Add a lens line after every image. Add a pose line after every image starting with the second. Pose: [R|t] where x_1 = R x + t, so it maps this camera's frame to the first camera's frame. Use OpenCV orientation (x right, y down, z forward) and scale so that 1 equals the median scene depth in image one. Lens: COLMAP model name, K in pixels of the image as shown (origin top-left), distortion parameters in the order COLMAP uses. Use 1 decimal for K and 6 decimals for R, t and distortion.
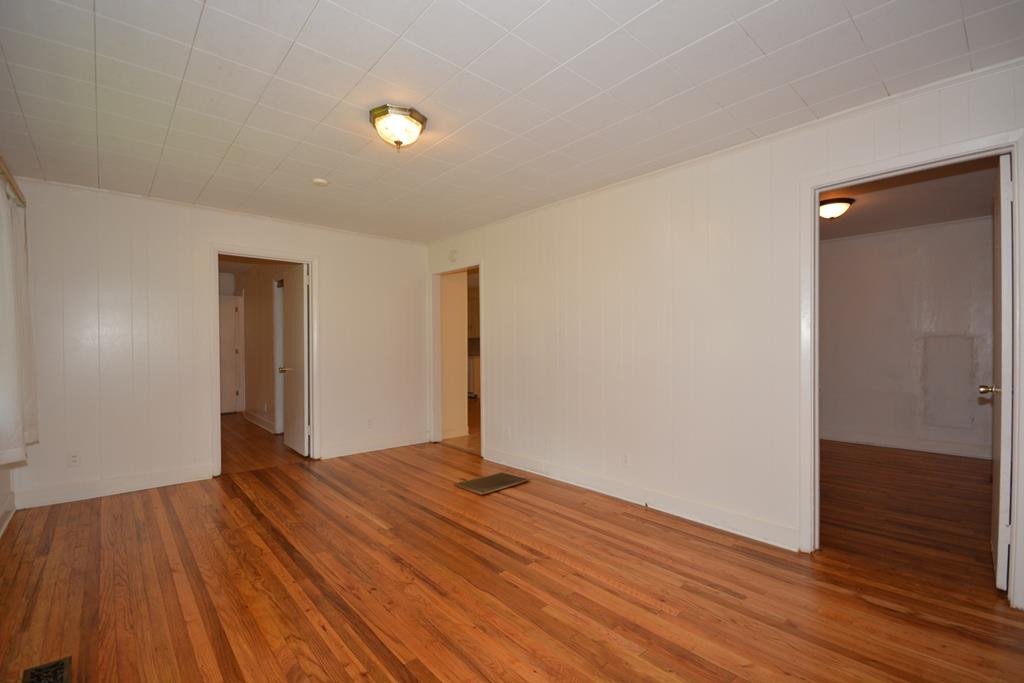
lens RADIAL K [[451.6, 0, 512.0], [0, 451.6, 341.5], [0, 0, 1]] dist [-0.000581, -0.007603]
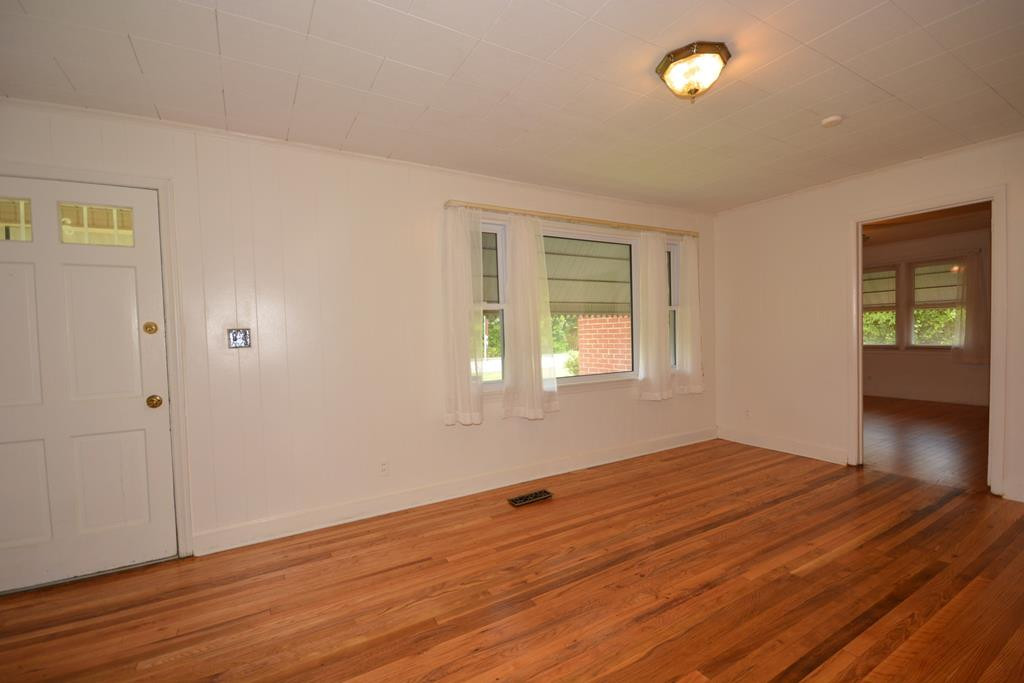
lens RADIAL K [[451.6, 0, 512.0], [0, 451.6, 341.5], [0, 0, 1]] dist [-0.000581, -0.007603]
pose [[-0.207035, 0.034371, -0.977730, 0.579959], [0.034467, 0.999019, 0.027821, -0.011856], [0.977726, -0.027940, -0.208016, 0.750756]]
